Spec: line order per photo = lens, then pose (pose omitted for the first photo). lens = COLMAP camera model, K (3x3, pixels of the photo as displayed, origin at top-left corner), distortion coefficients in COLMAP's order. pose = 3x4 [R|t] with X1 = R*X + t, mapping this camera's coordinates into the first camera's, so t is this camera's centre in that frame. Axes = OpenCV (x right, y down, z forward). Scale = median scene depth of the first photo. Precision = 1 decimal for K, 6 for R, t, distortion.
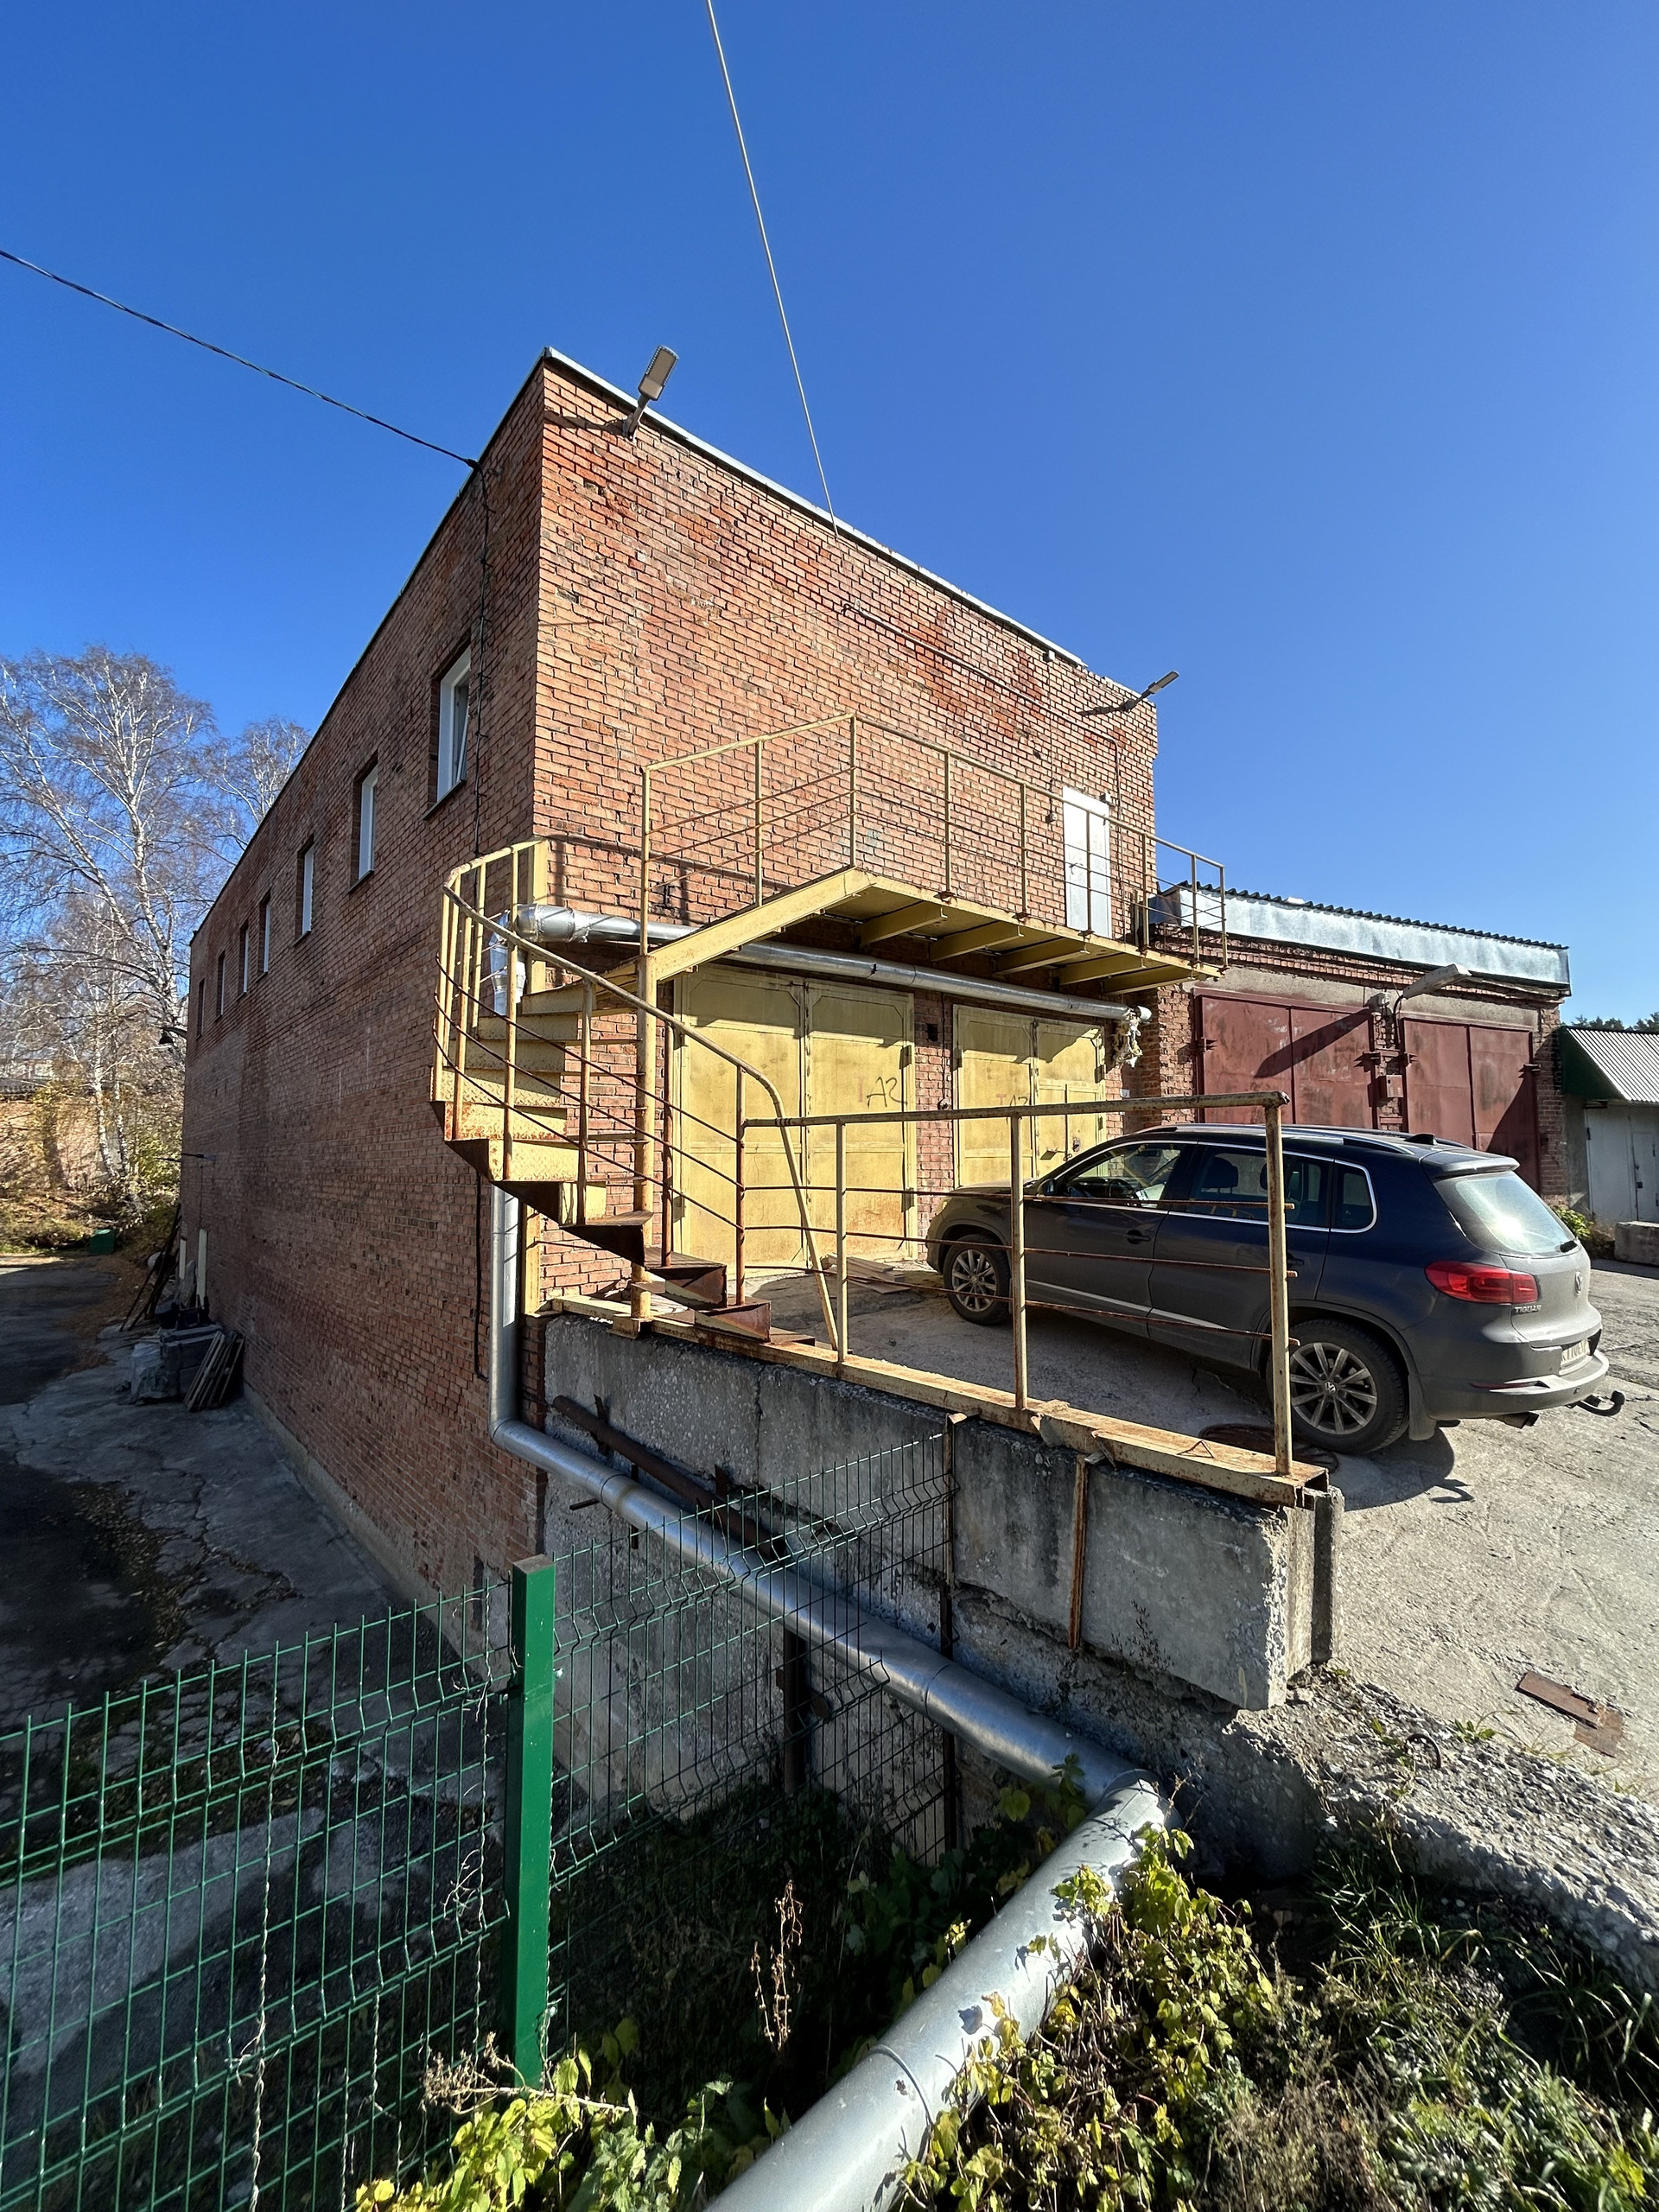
lens RADIAL K [[899.6, 0, 829.5], [0, 899.6, 1106.0], [0, 0, 1]] dist [0.001802, 0.000309]
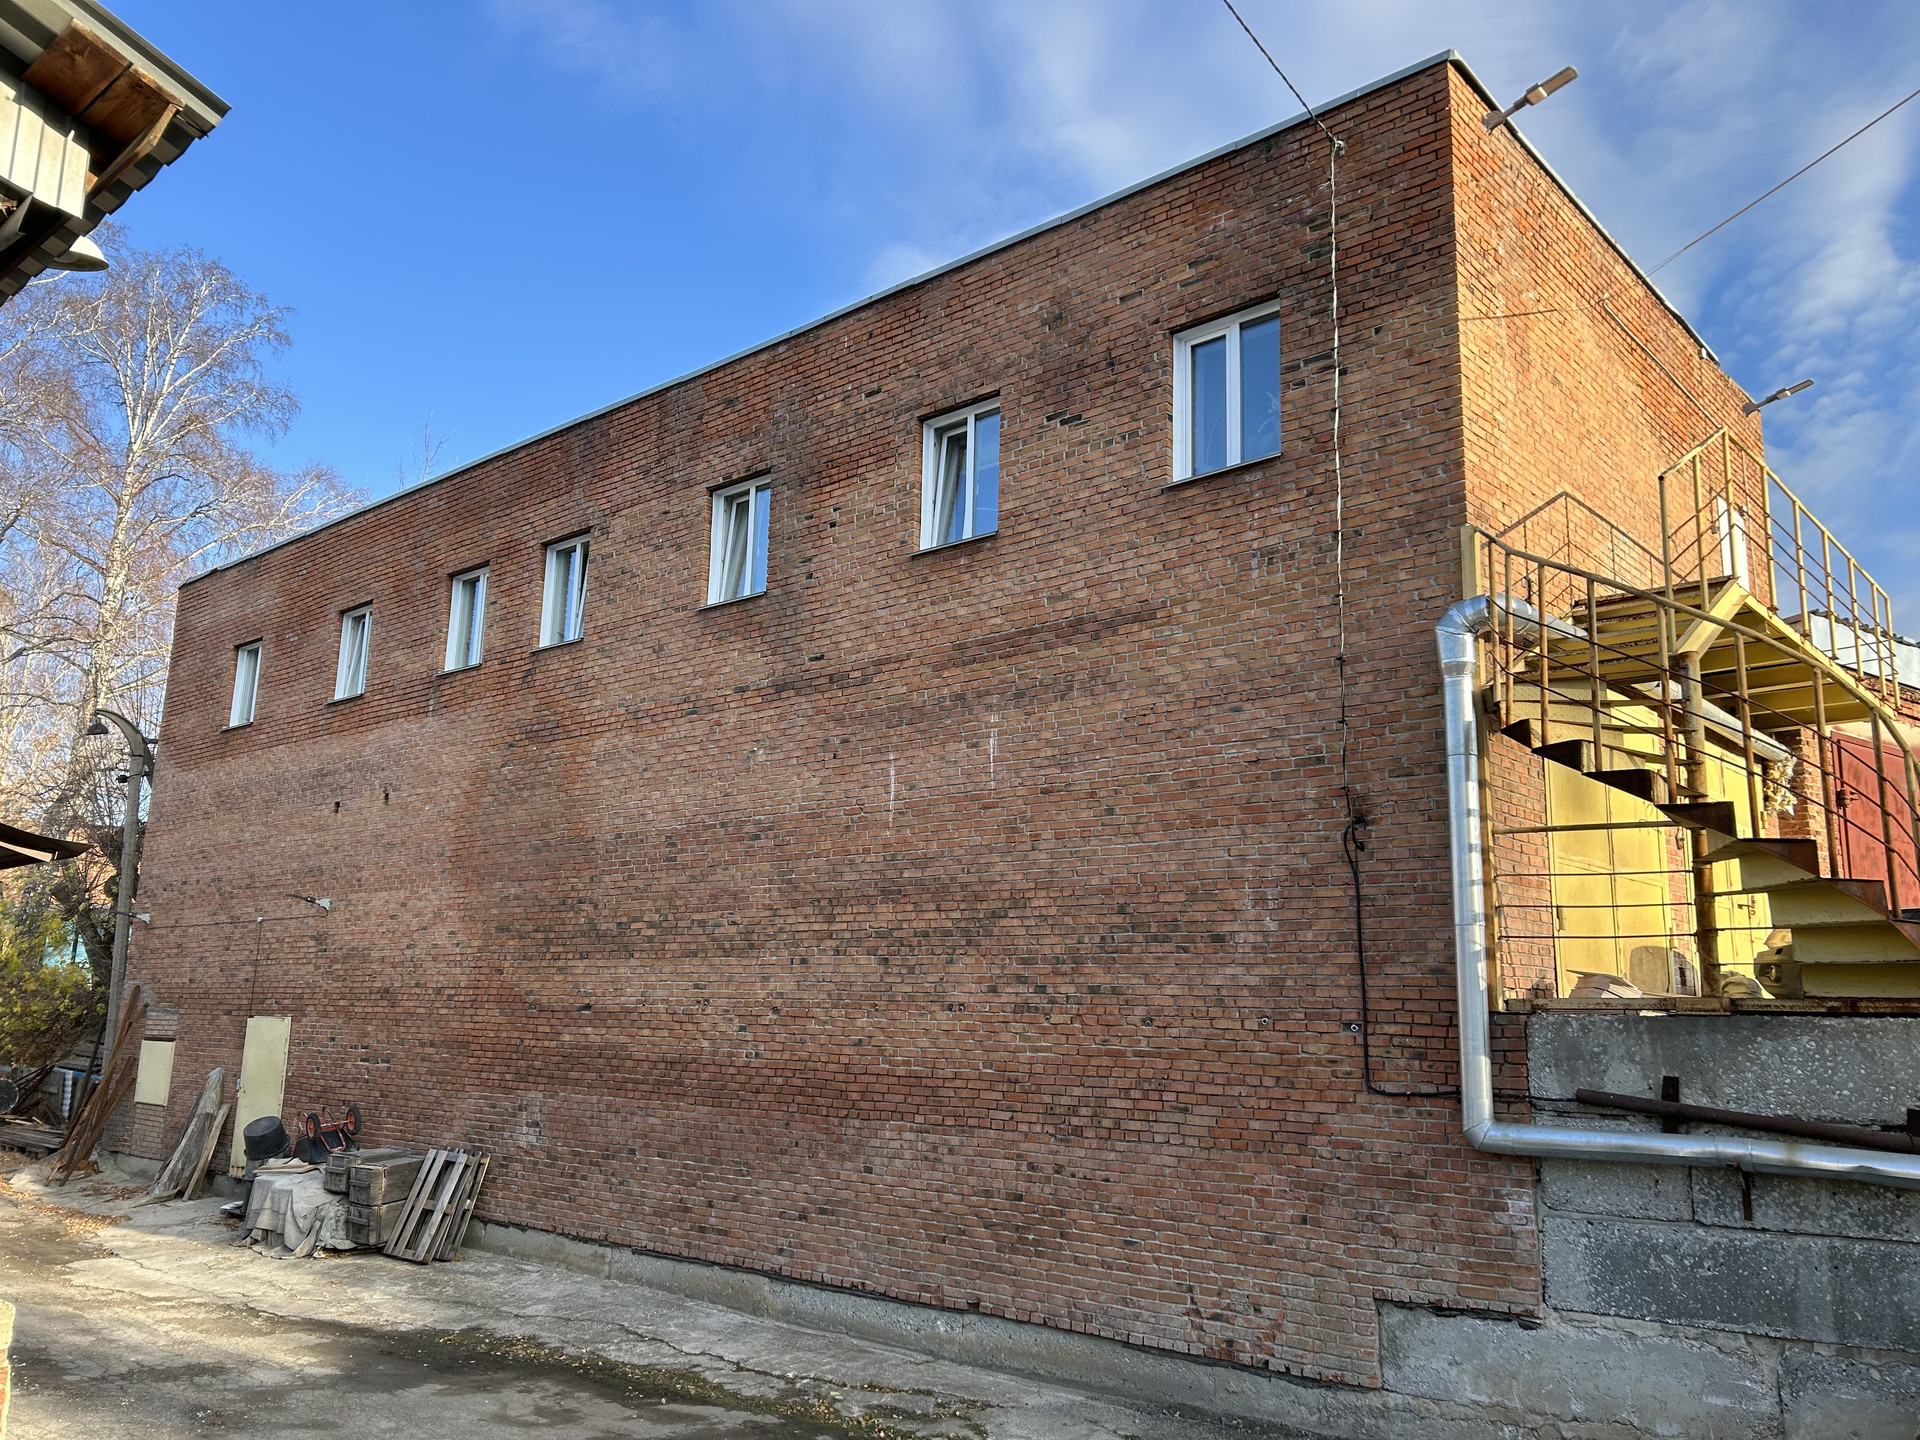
lens RADIAL K [[1457.0, 0, 960.0], [0, 1457.0, 720.0], [0, 0, 1]] dist [0.087685, -0.107566]
pose [[0.987129, 0.063846, 0.146626, -0.755618], [-0.043169, 0.989195, -0.140103, 0.112443], [-0.153987, 0.131970, 0.979220, -0.316908]]
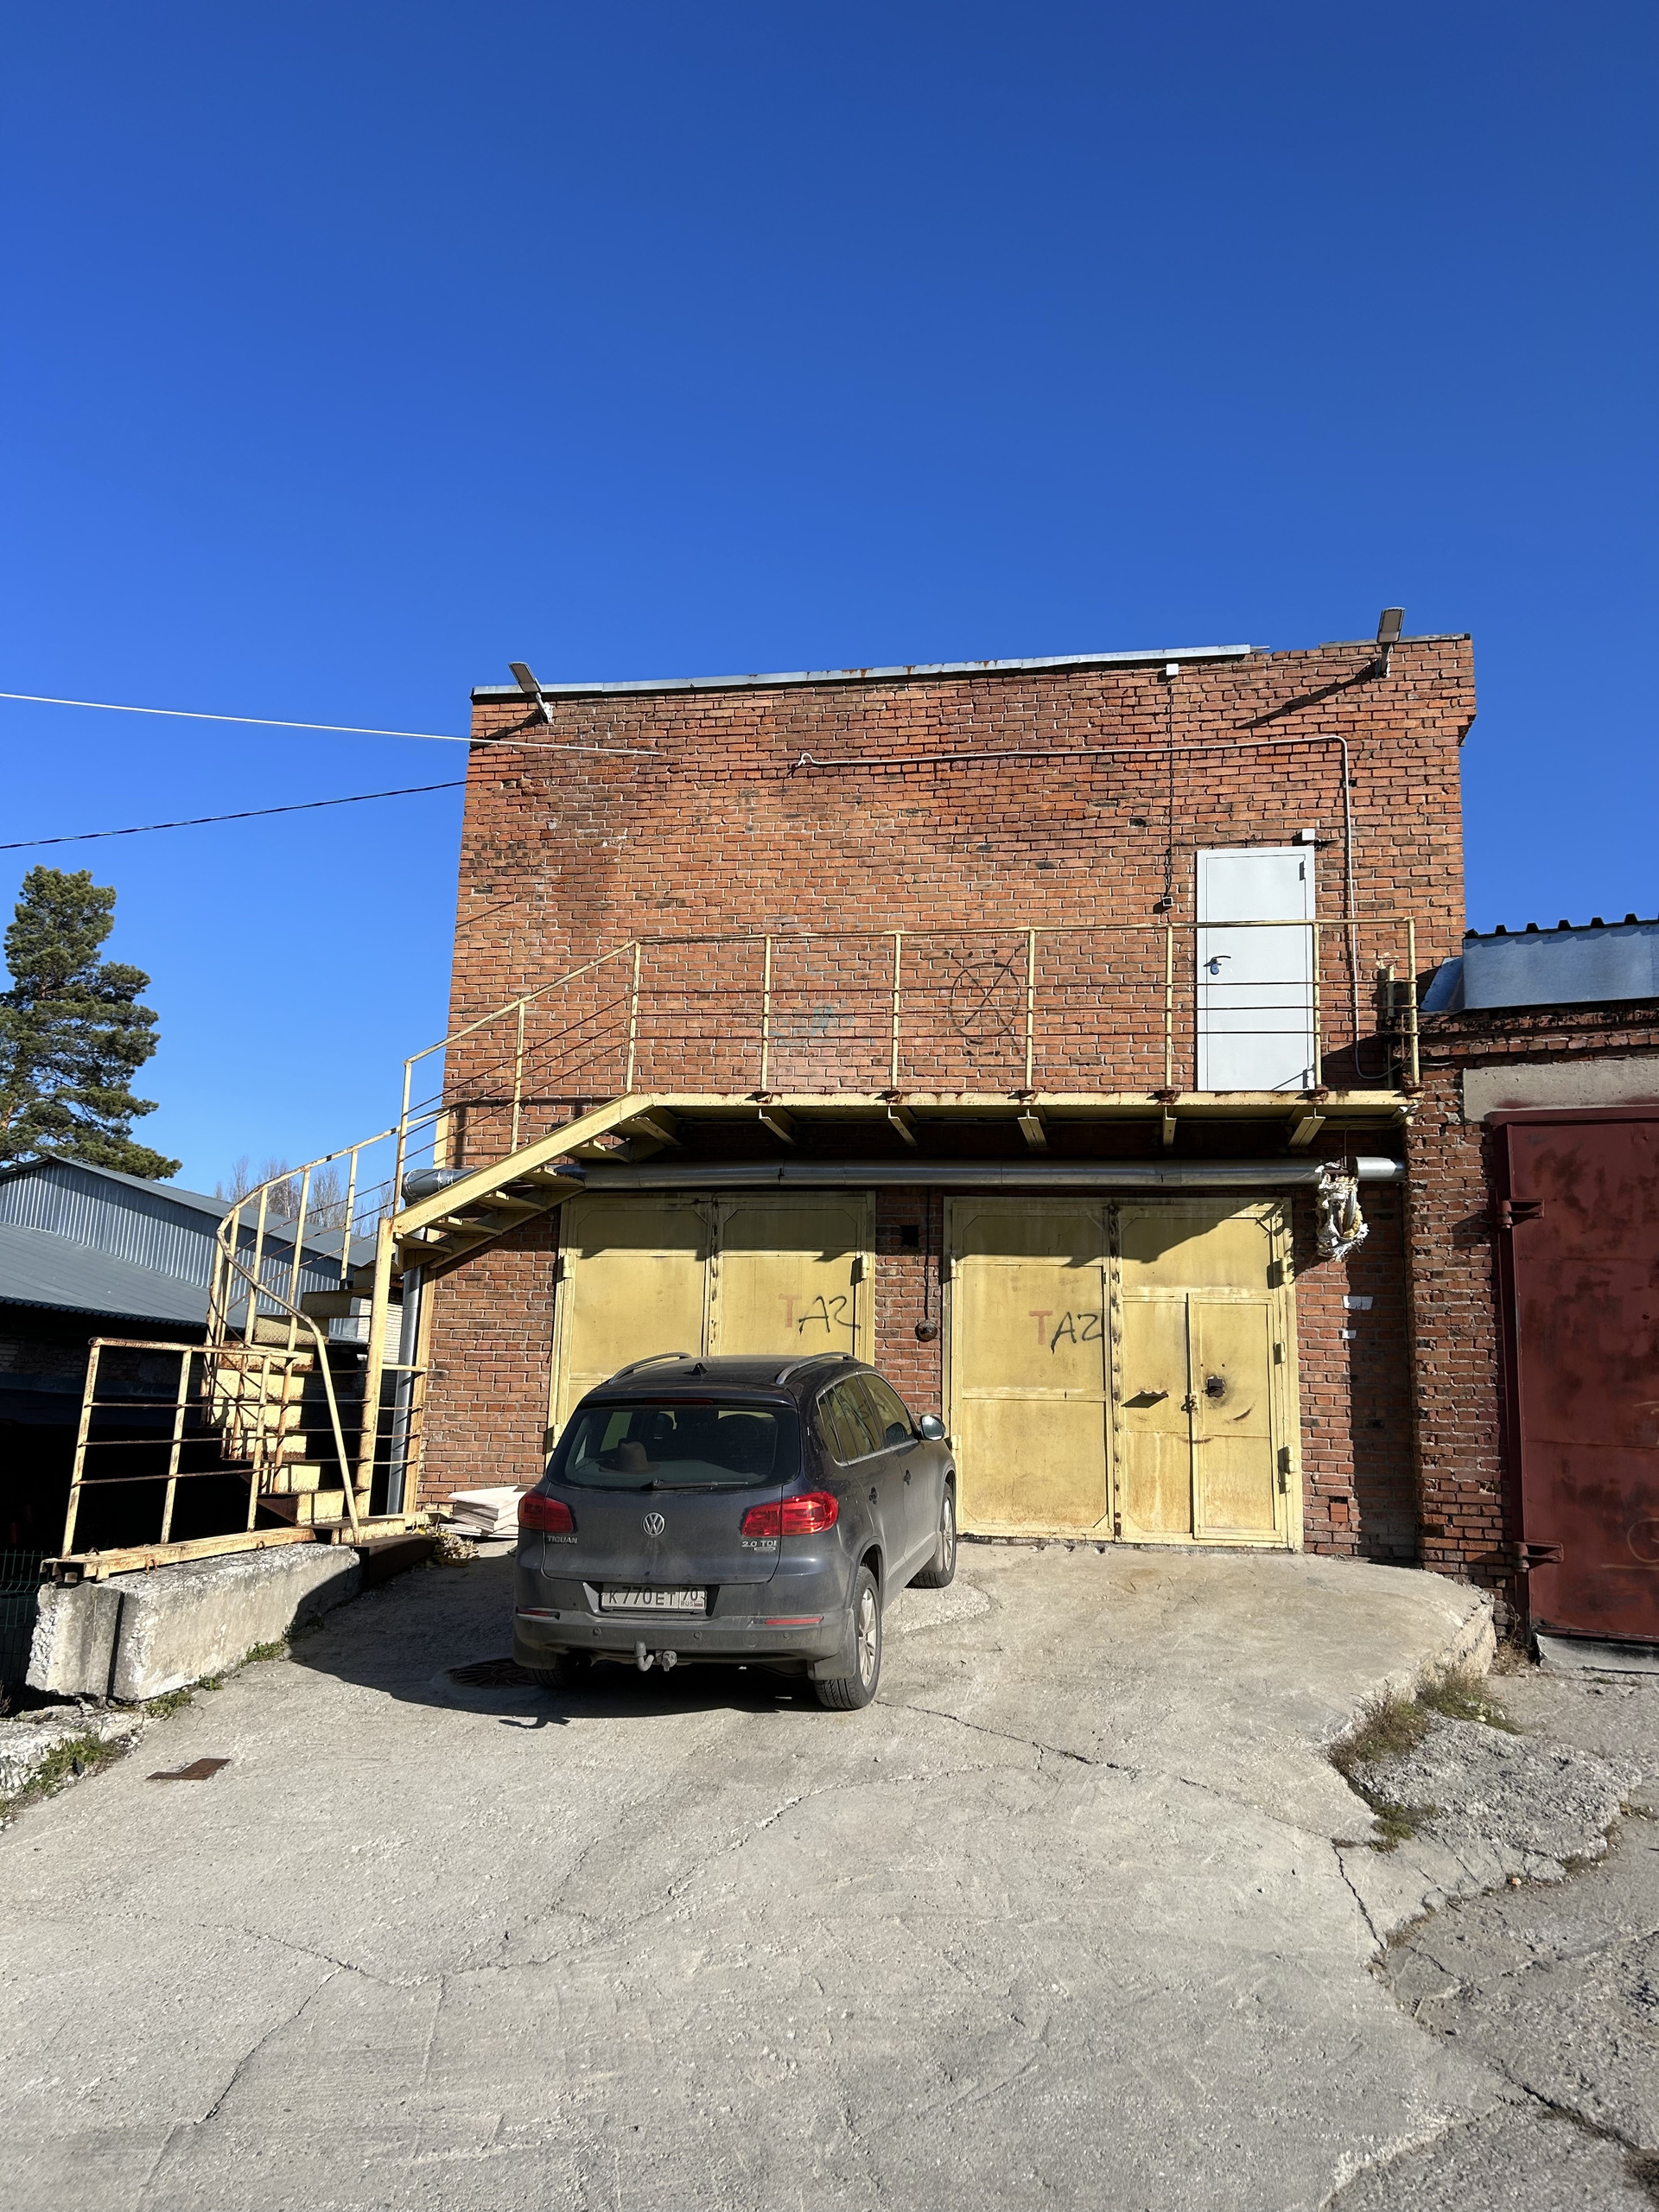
lens RADIAL K [[1678.6, 0, 829.5], [0, 1678.6, 1106.0], [0, 0, 1]] dist [0.087685, -0.107566]
pose [[0.641792, -0.115747, -0.758093, 1.083801], [0.018141, 0.990559, -0.135882, 0.003870], [0.766664, 0.073455, 0.637833, -0.008471]]
